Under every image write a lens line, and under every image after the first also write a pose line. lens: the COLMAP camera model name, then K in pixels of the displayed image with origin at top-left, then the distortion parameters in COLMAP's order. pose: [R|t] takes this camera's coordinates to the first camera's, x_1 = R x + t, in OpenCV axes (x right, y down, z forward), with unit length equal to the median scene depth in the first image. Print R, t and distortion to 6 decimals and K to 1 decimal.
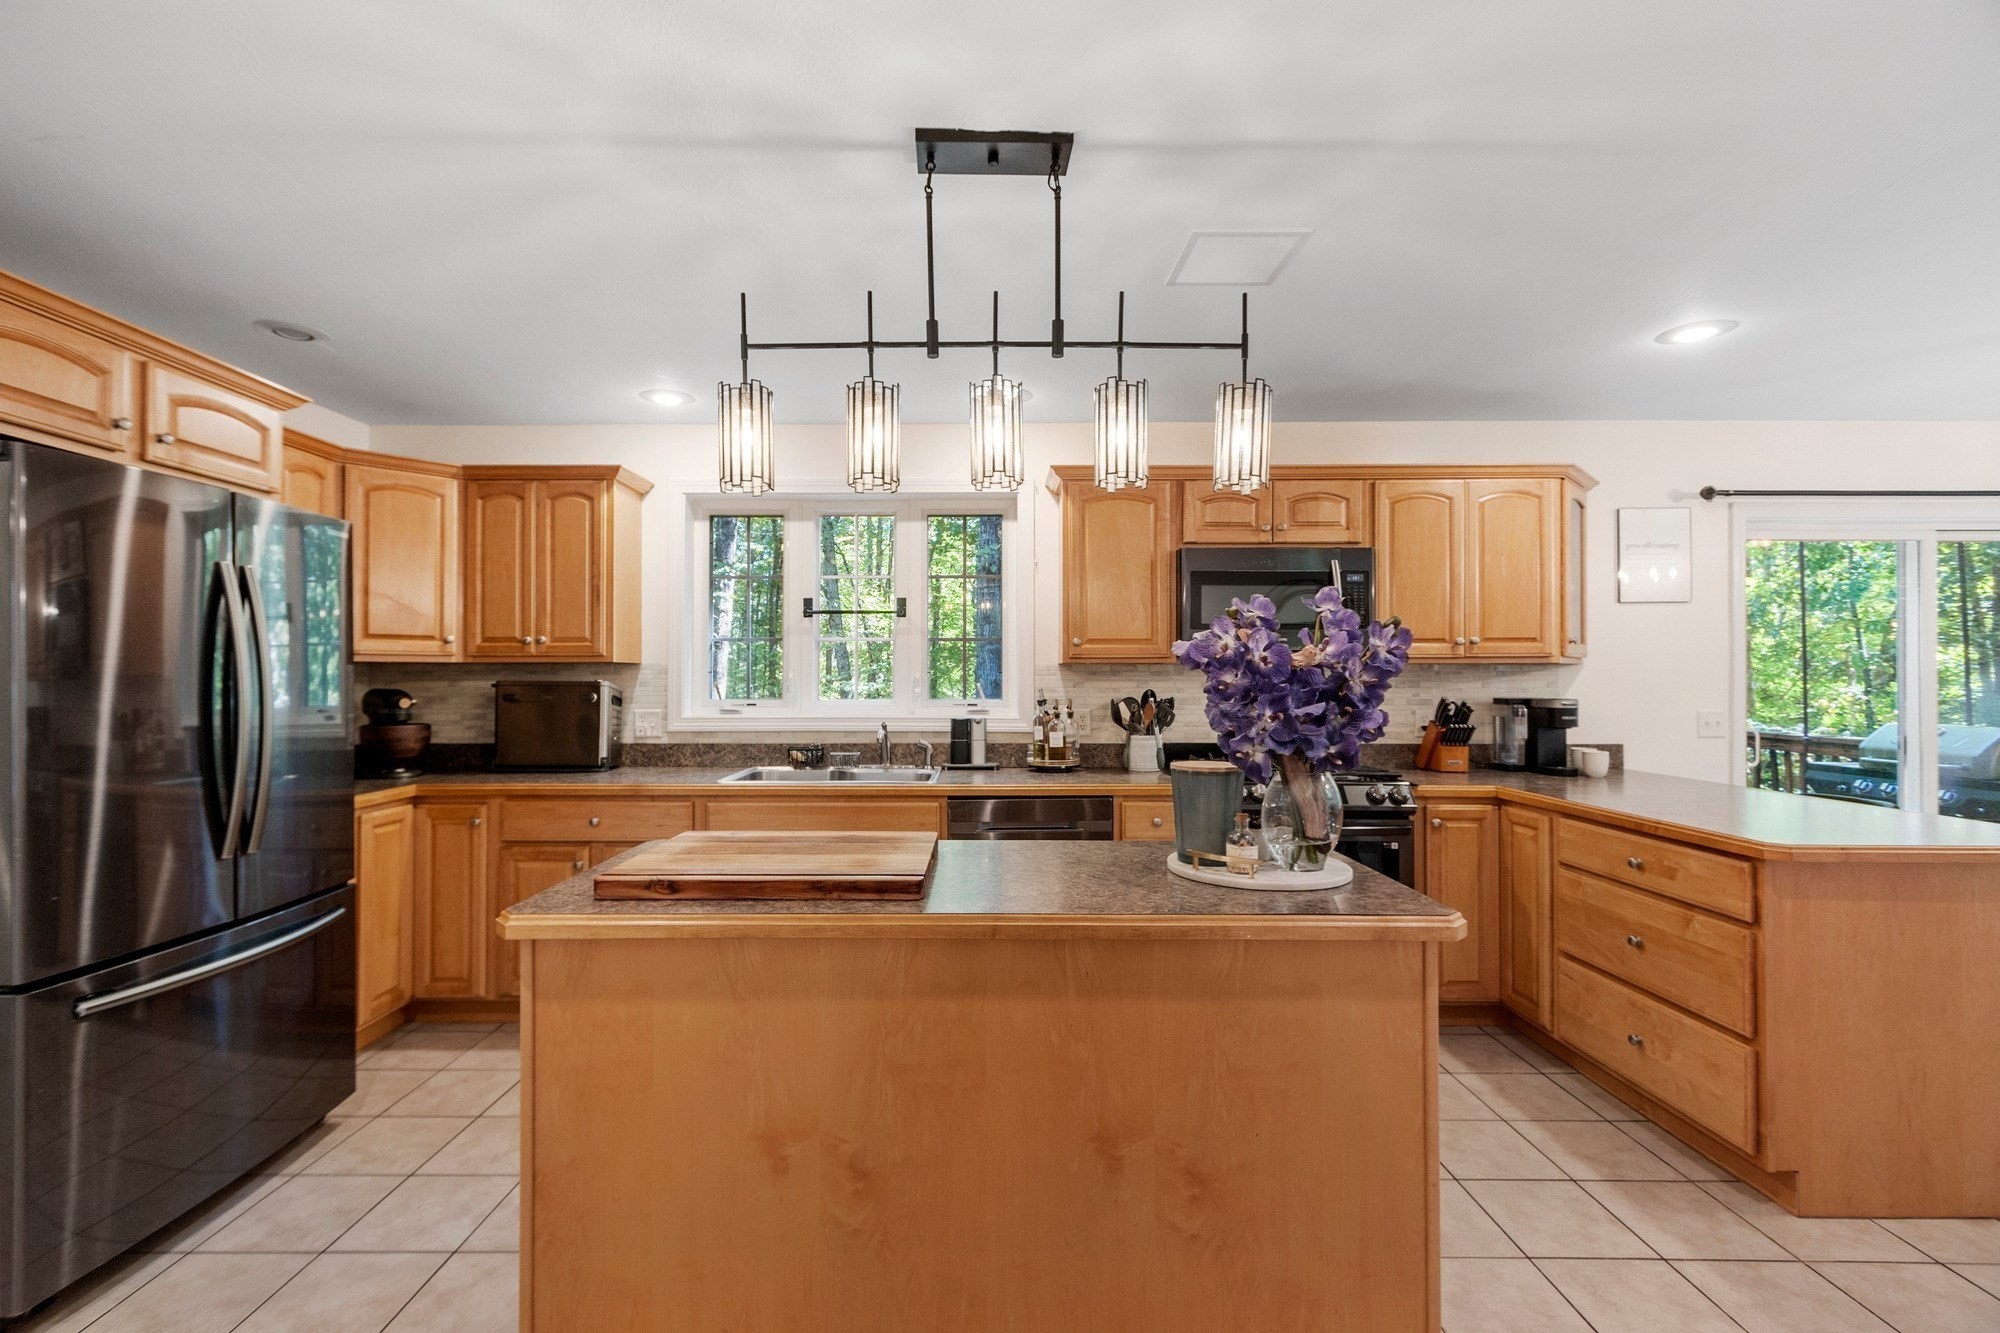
lens RADIAL K [[876.4, 0, 982.0], [0, 876.4, 668.4], [0, 0, 1]] dist [0.002504, 0.000018]
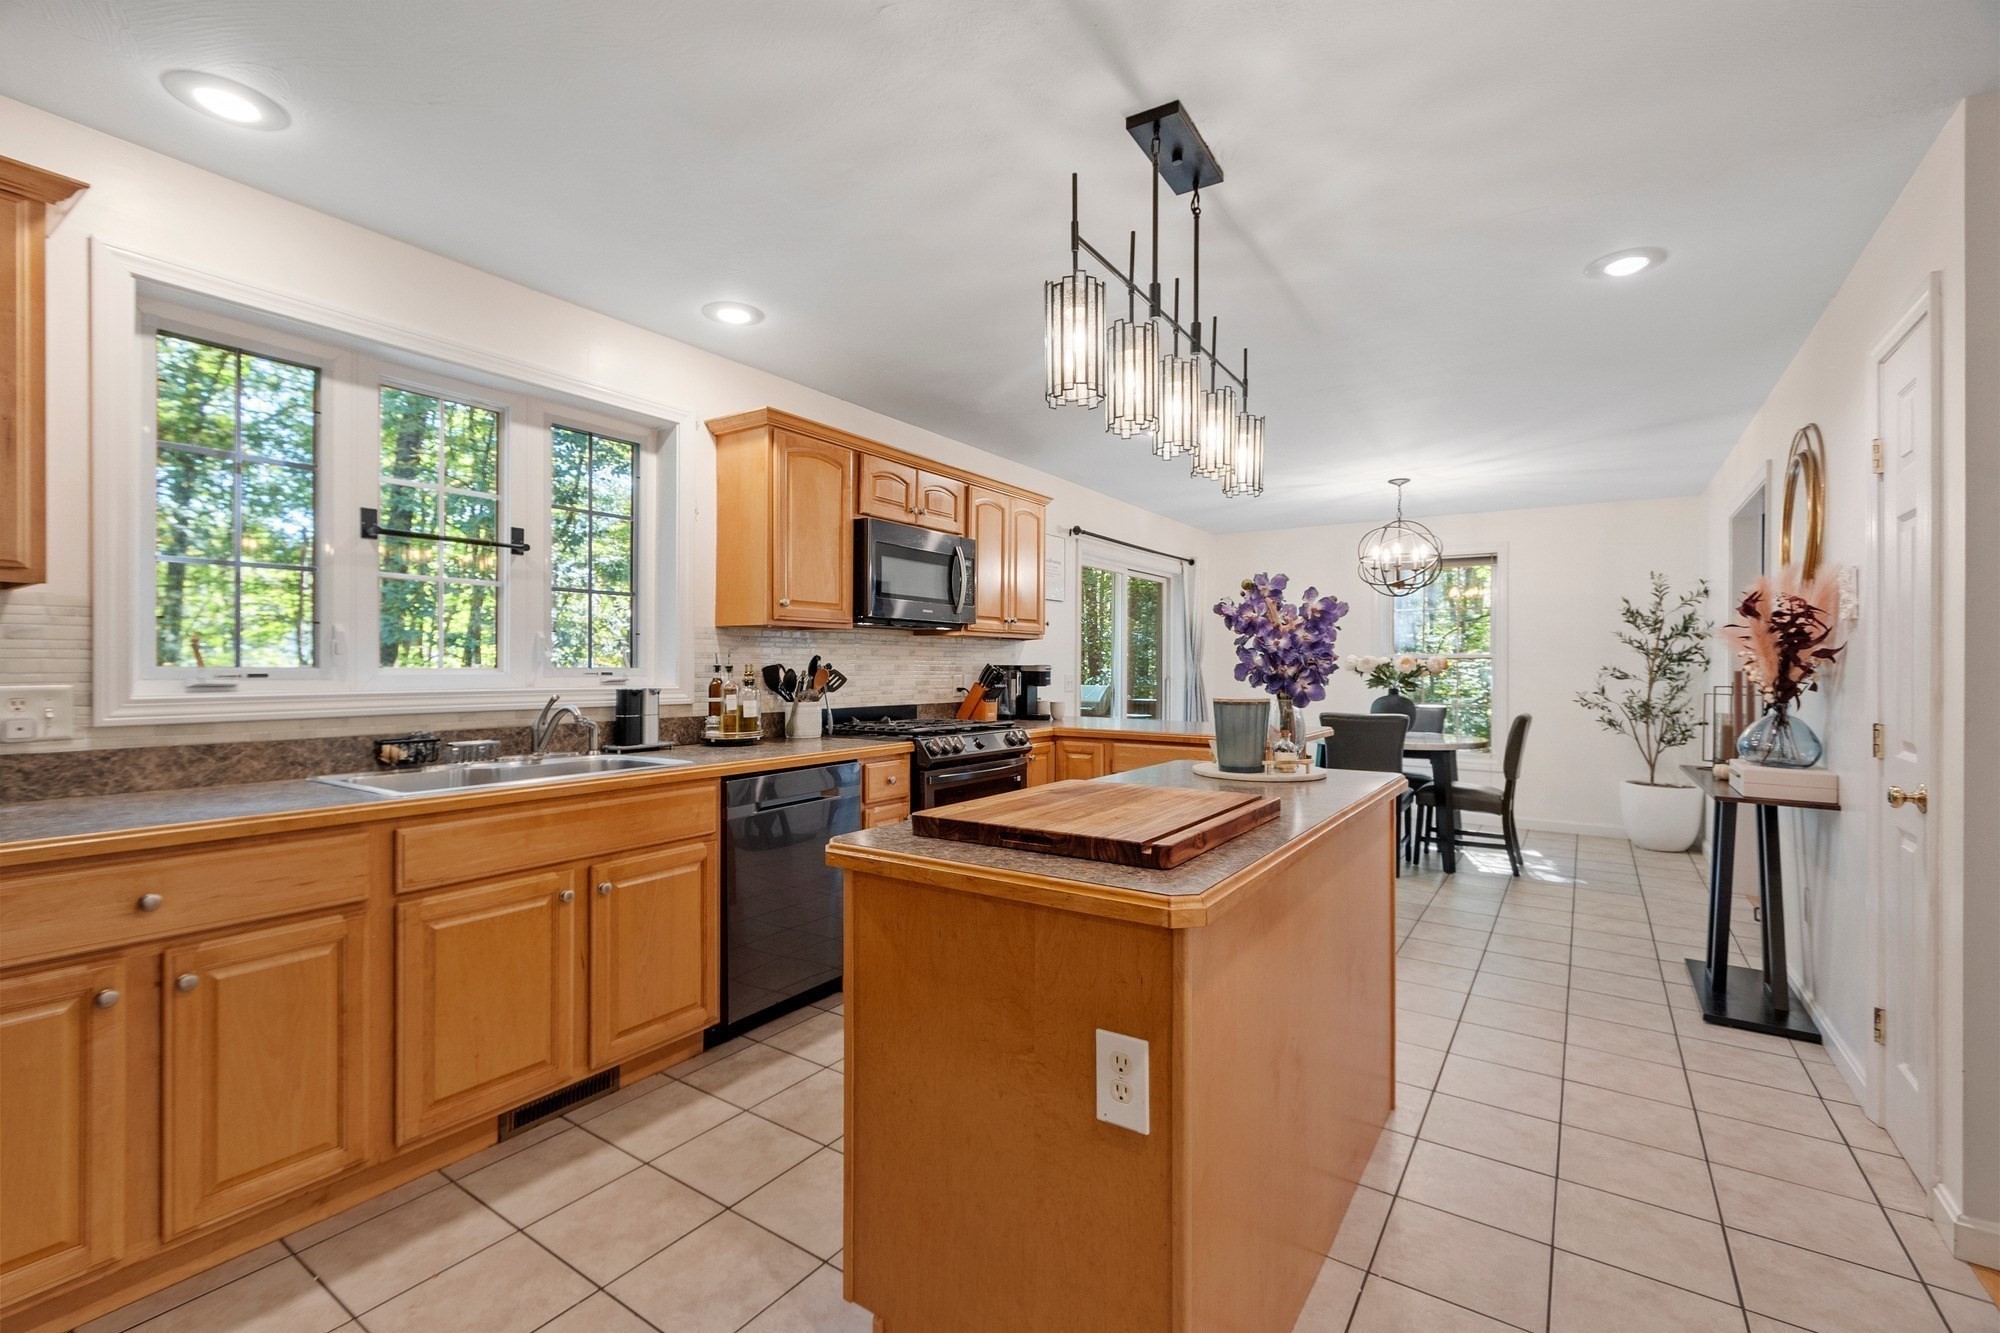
lens RADIAL K [[876.4, 0, 984.1], [0, 876.4, 665.0], [0, 0, 1]] dist [0.002504, 0.000018]
pose [[0.553824, 0.003455, 0.832627, -0.515443], [-0.009357, 0.999954, 0.002075, 0.030386], [-0.832581, -0.008940, 0.553831, 0.284945]]
